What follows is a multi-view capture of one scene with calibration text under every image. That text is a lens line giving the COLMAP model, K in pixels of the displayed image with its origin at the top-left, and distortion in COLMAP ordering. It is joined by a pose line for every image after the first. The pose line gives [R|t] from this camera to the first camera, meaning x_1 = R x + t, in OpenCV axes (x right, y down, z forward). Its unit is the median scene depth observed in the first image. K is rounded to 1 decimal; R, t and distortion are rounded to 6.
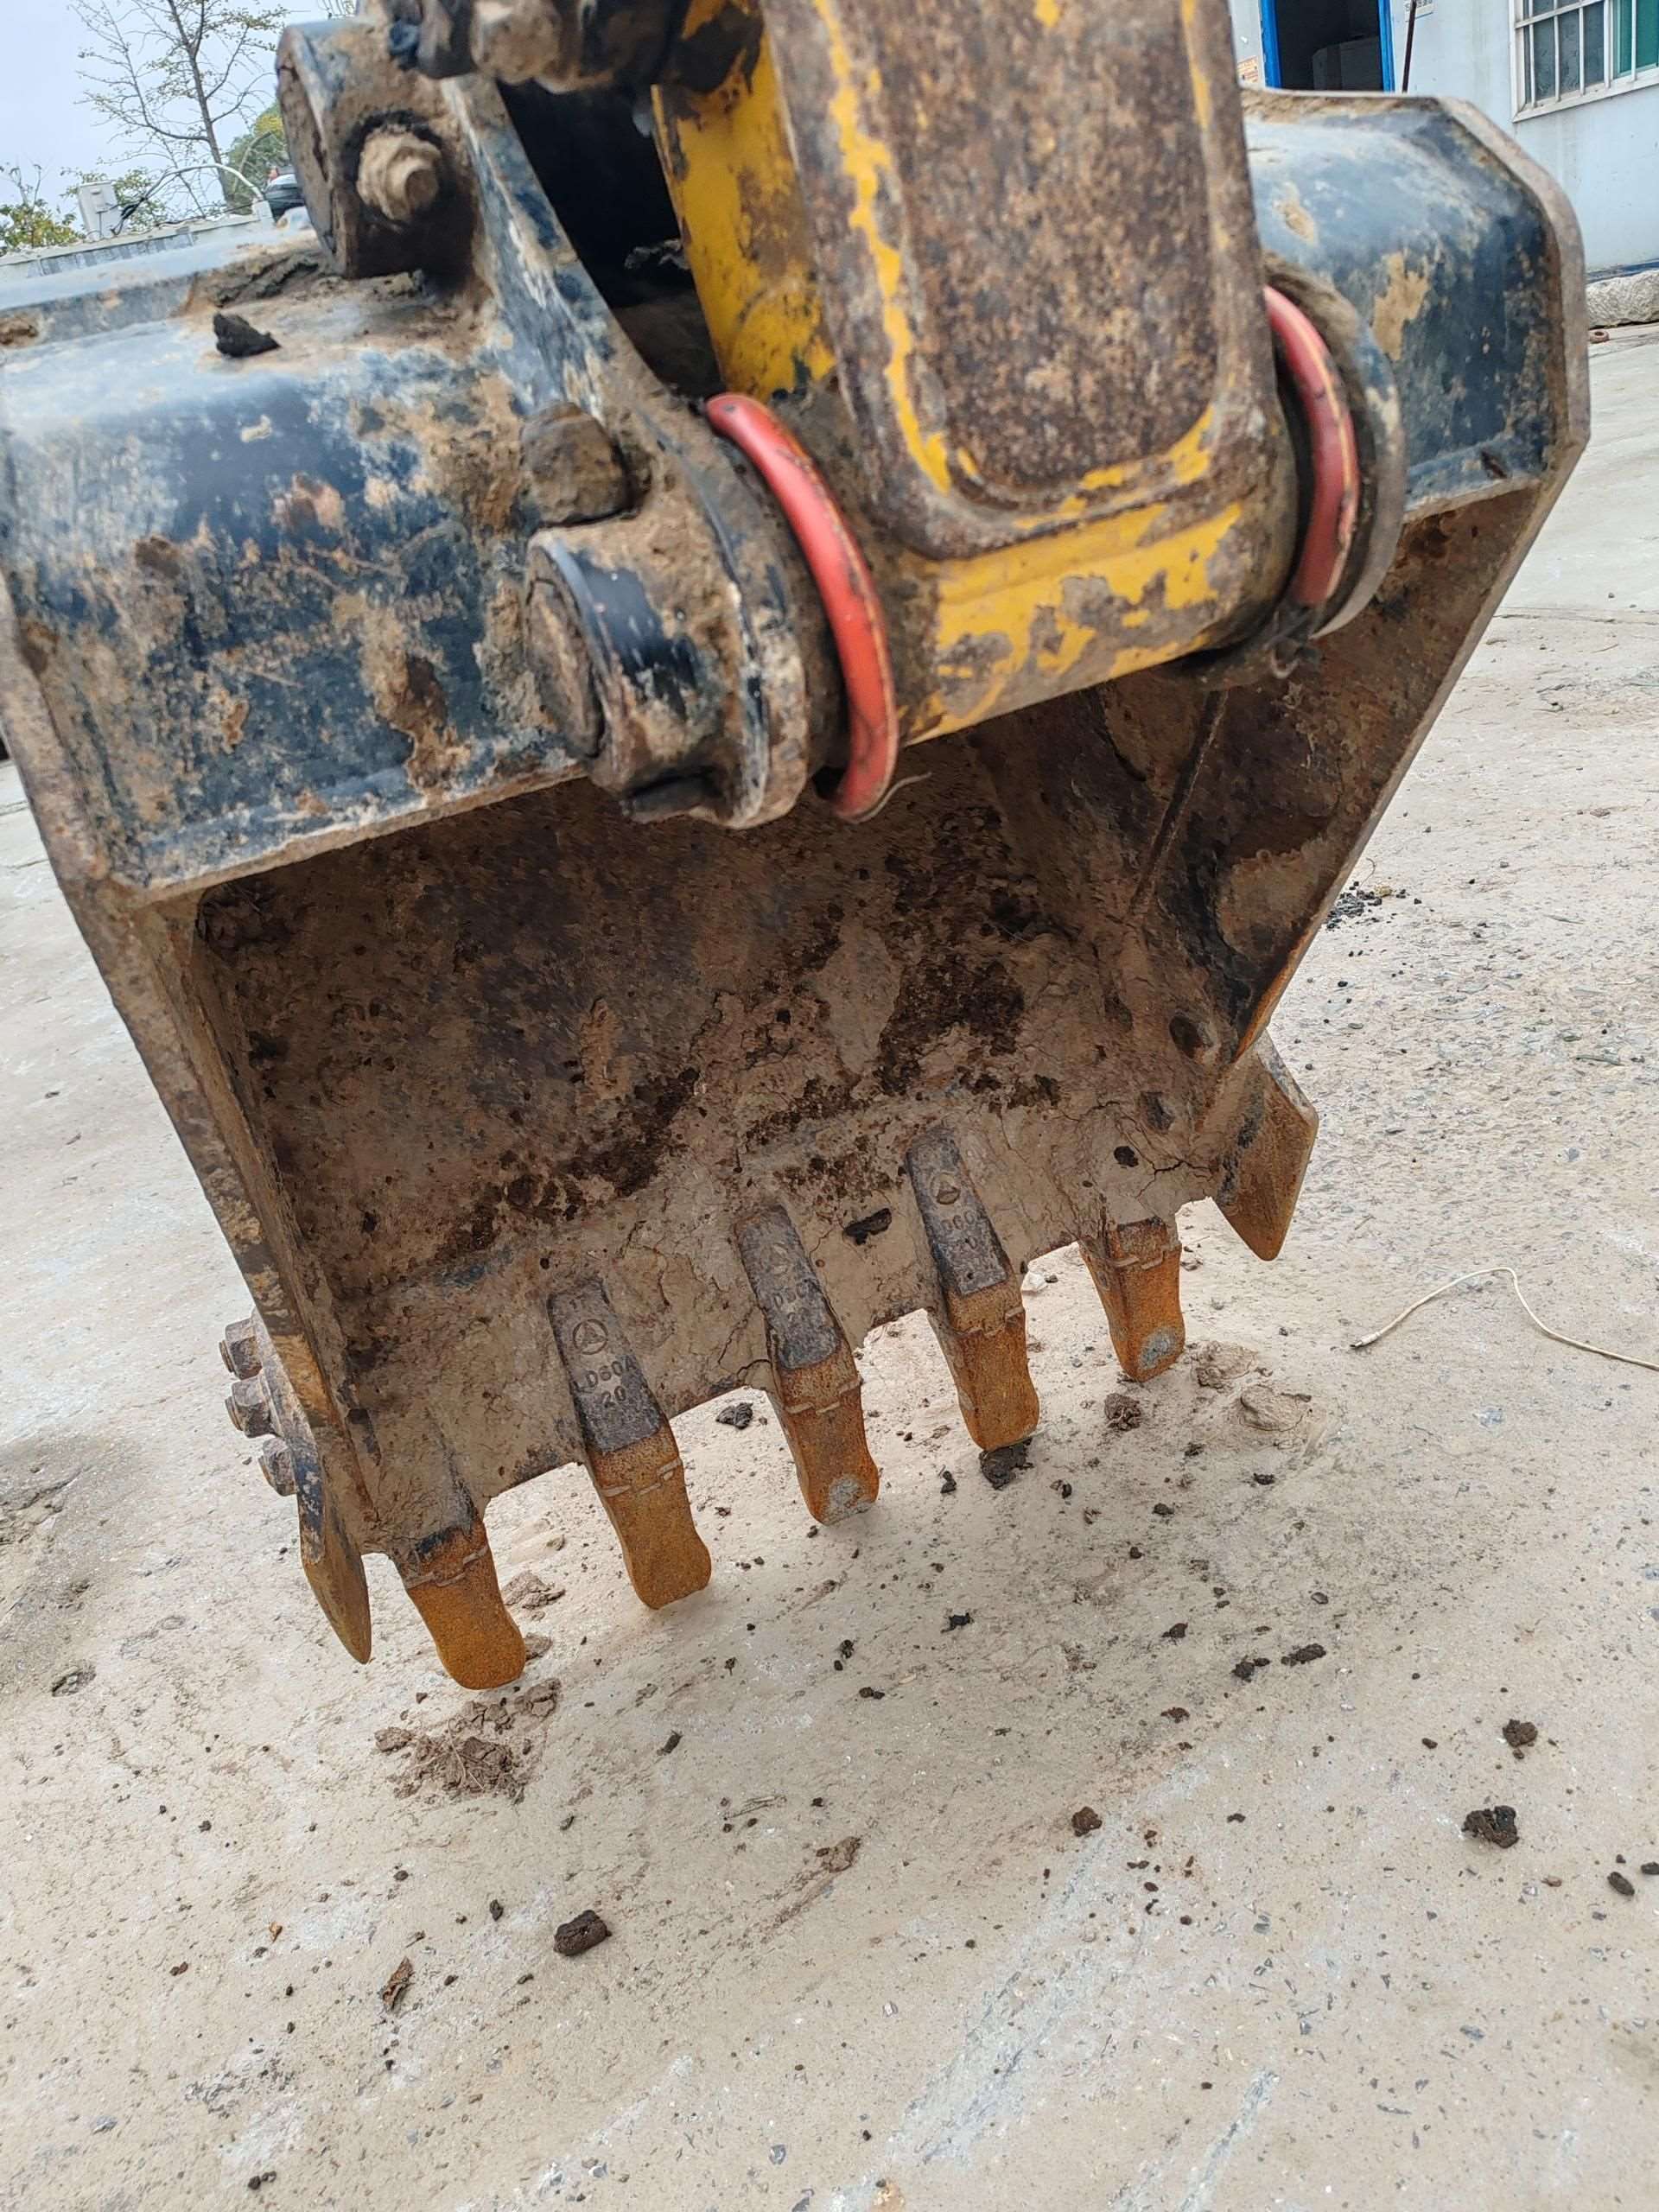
lens RADIAL K [[1687.8, 0, 824.2], [0, 1687.8, 1110.9], [0, 0, 1]] dist [0.045983, -0.000732]
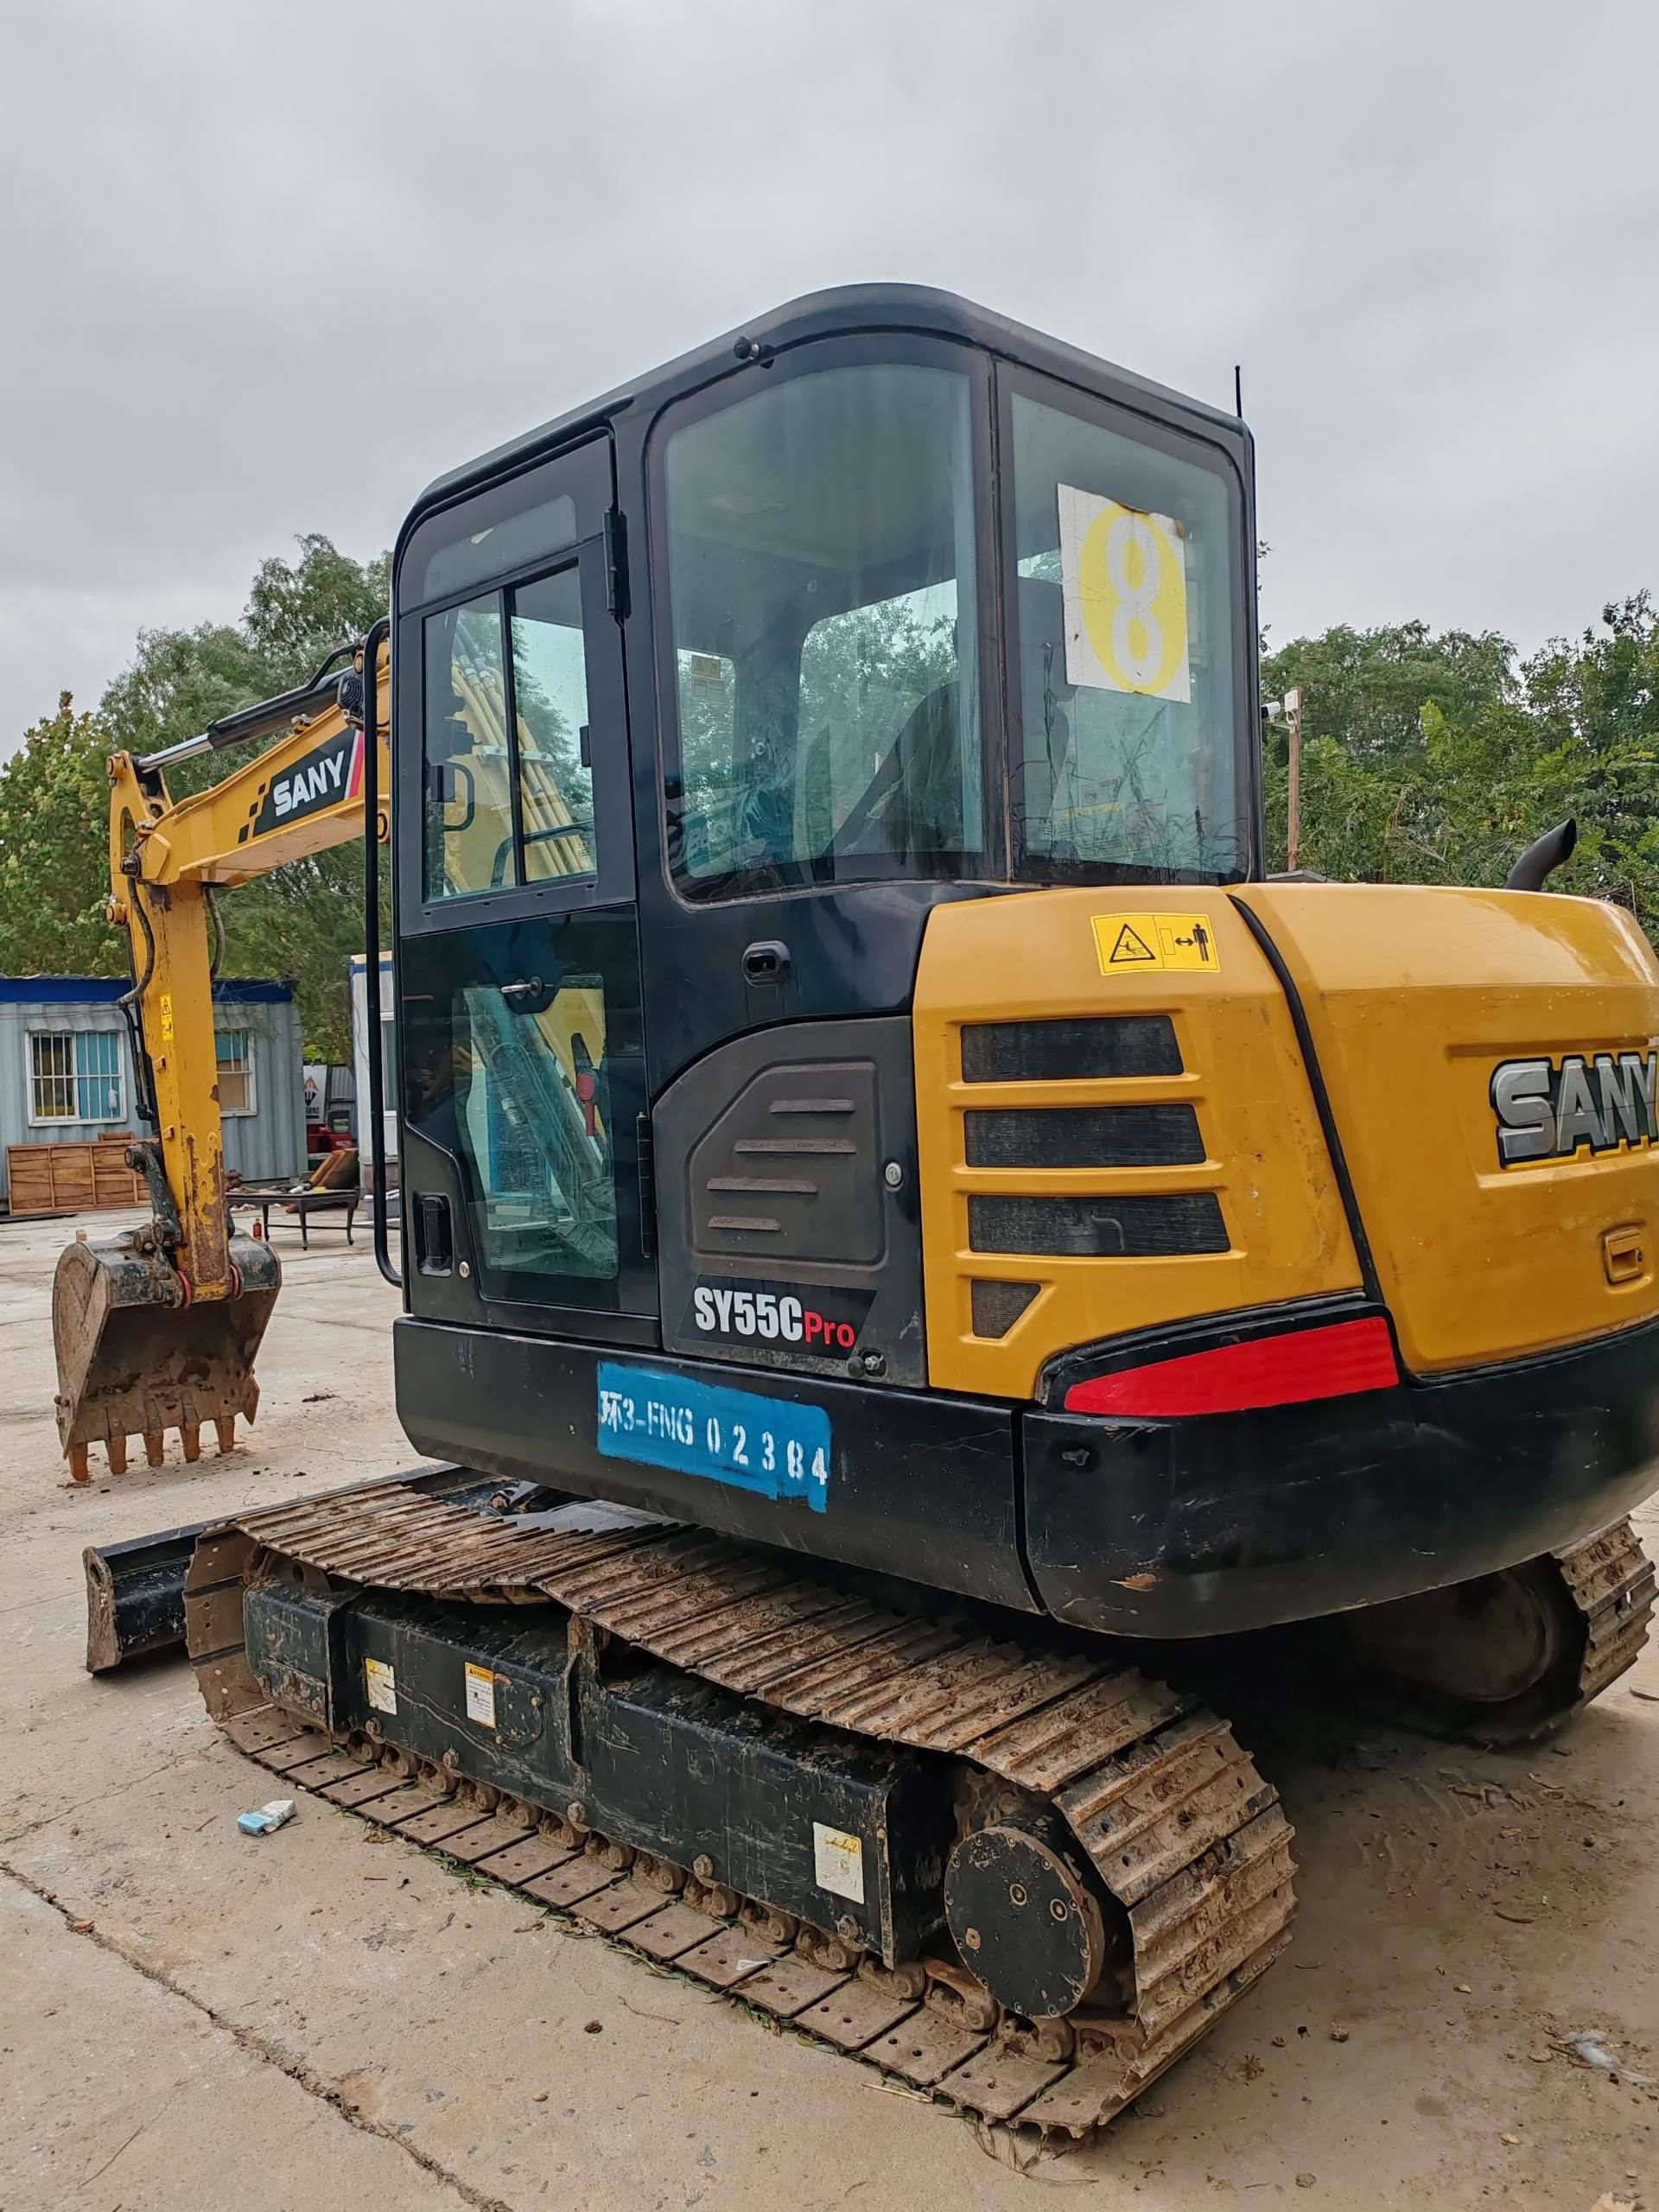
lens RADIAL K [[1687.8, 0, 833.5], [0, 1687.8, 1106.9], [0, 0, 1]] dist [0.045983, -0.000732]
pose [[0.923849, 0.164616, 0.345549, -0.056494], [0.000456, 0.902317, -0.431072, 1.611285], [-0.382756, 0.398403, 0.833530, -4.885283]]
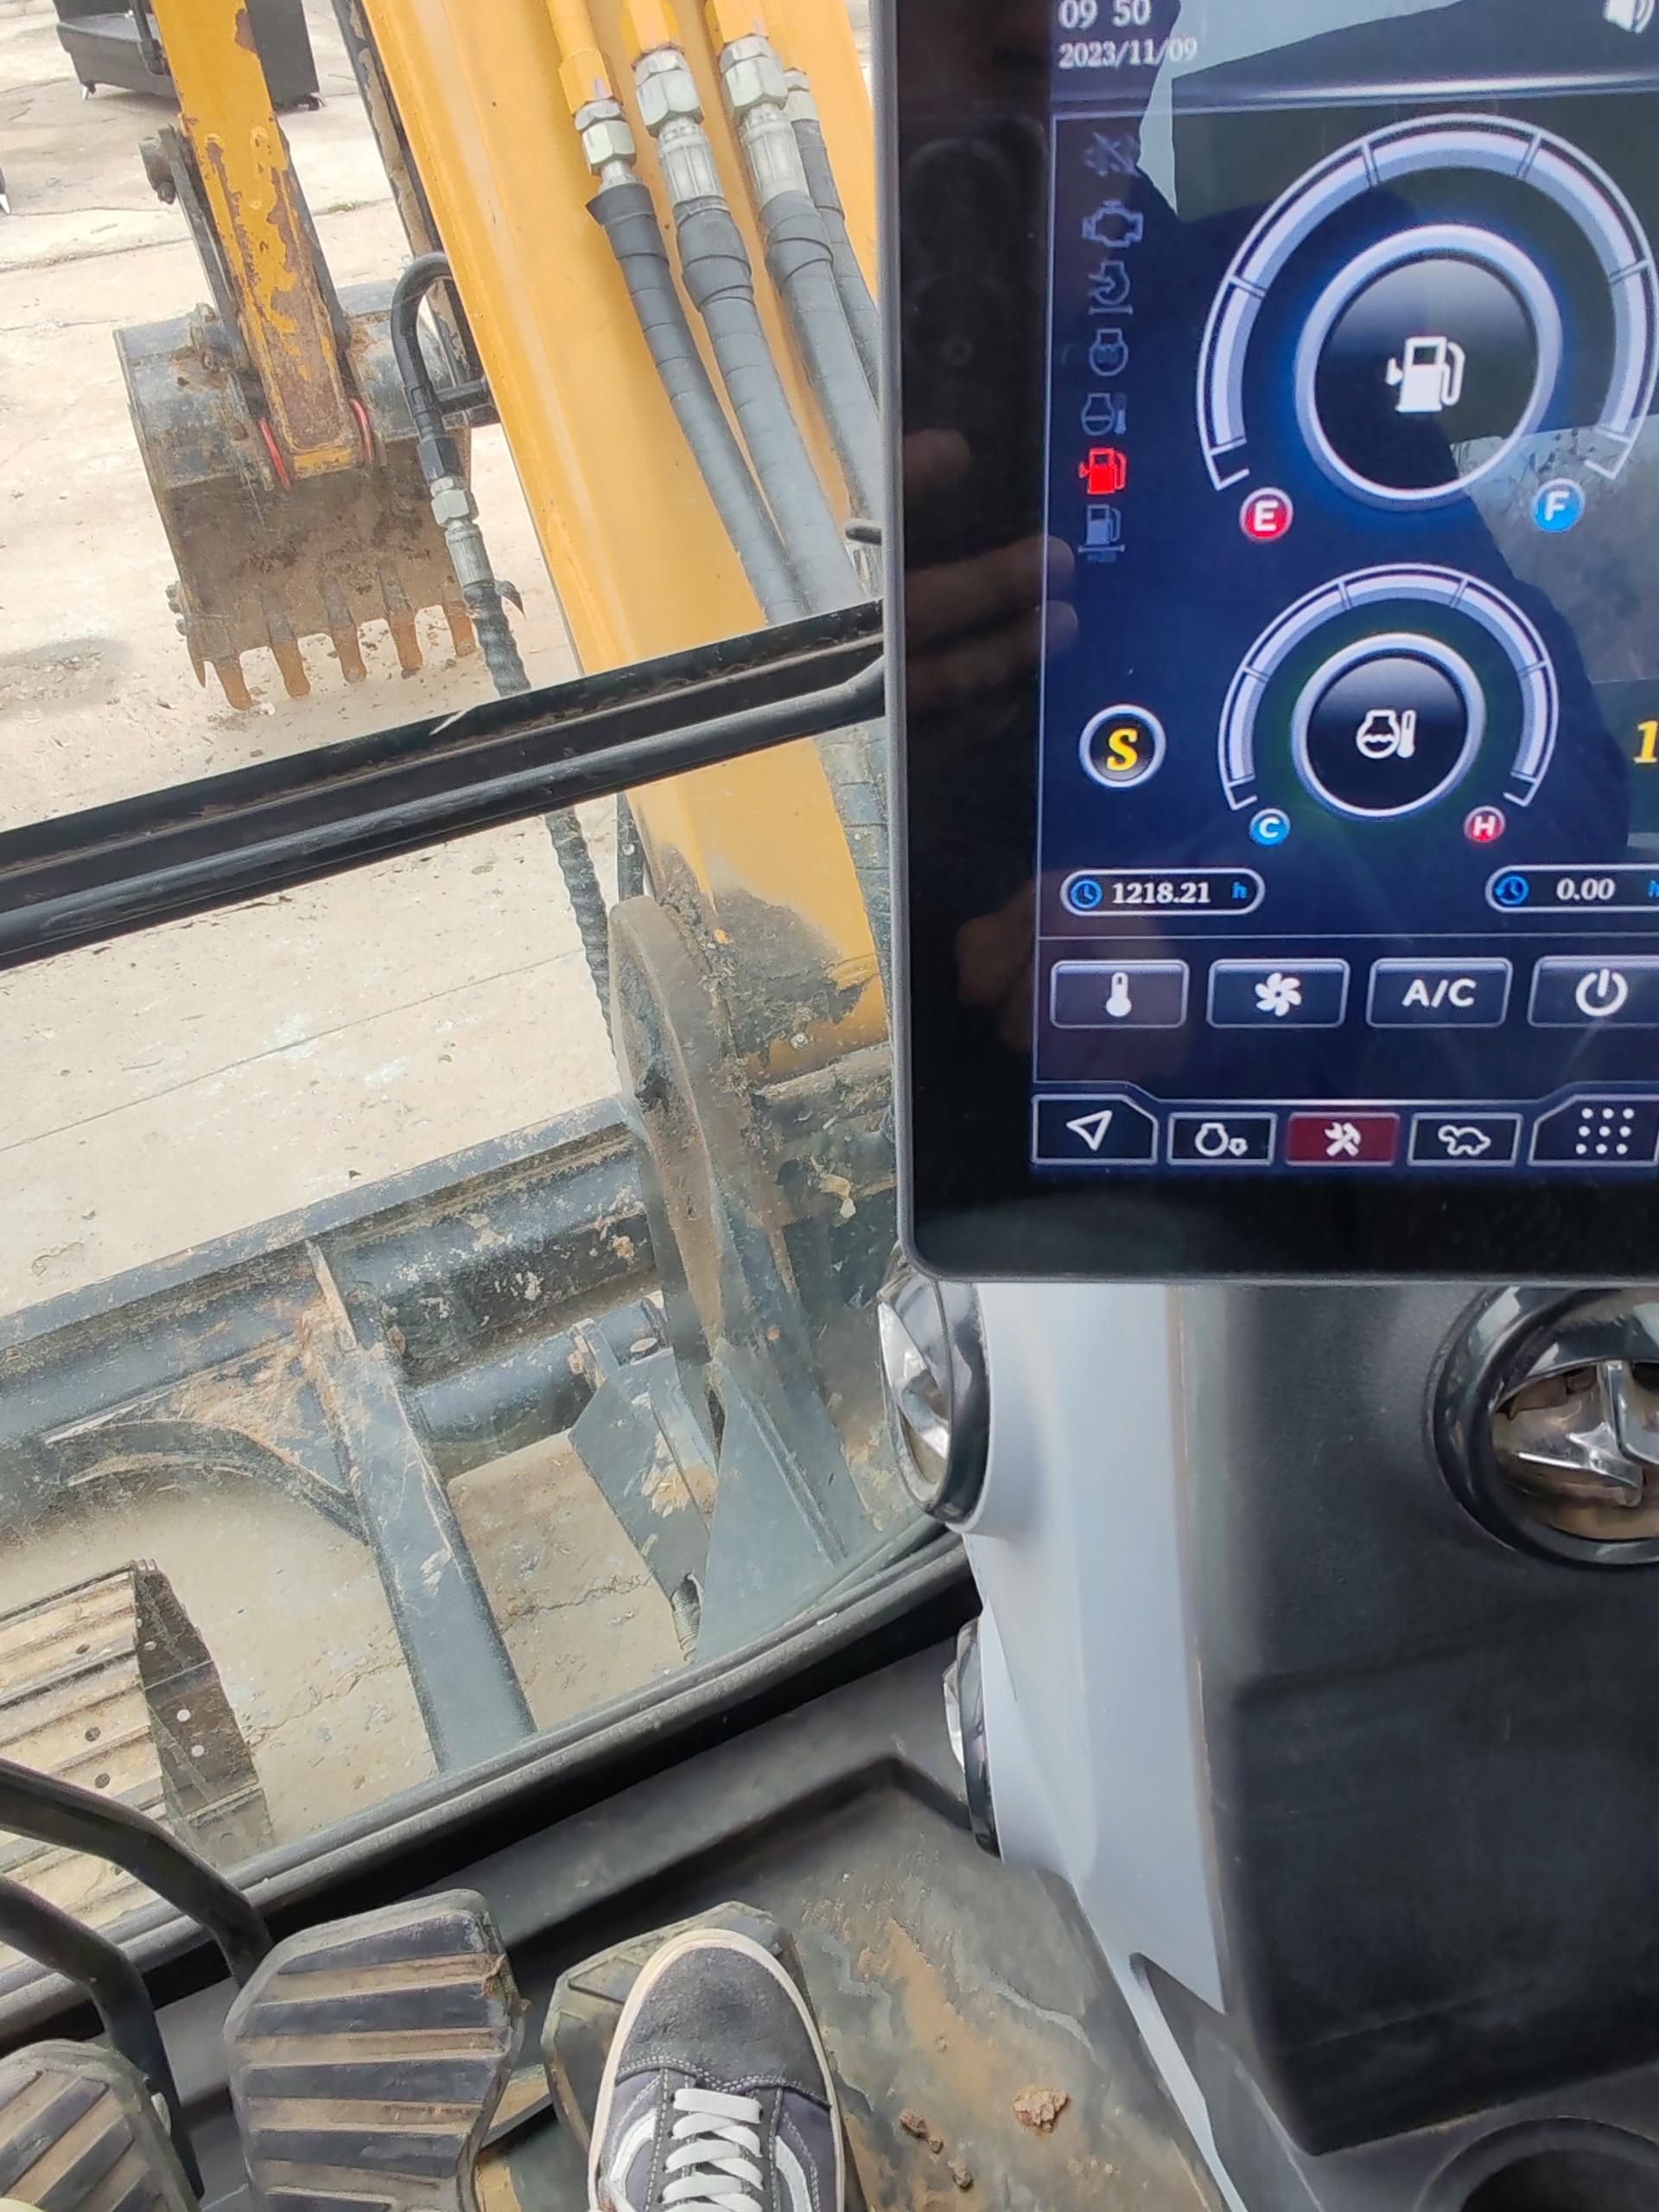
lens RADIAL K [[1675.0, 0, 834.9], [0, 1675.0, 1103.0], [0, 0, 1]] dist [0.002535, -0.000106]
pose [[0.989504, 0.111617, 0.091782, 0.797312], [-0.133378, 0.949852, 0.282827, -0.027644], [-0.055611, -0.292100, 0.954769, -2.628491]]
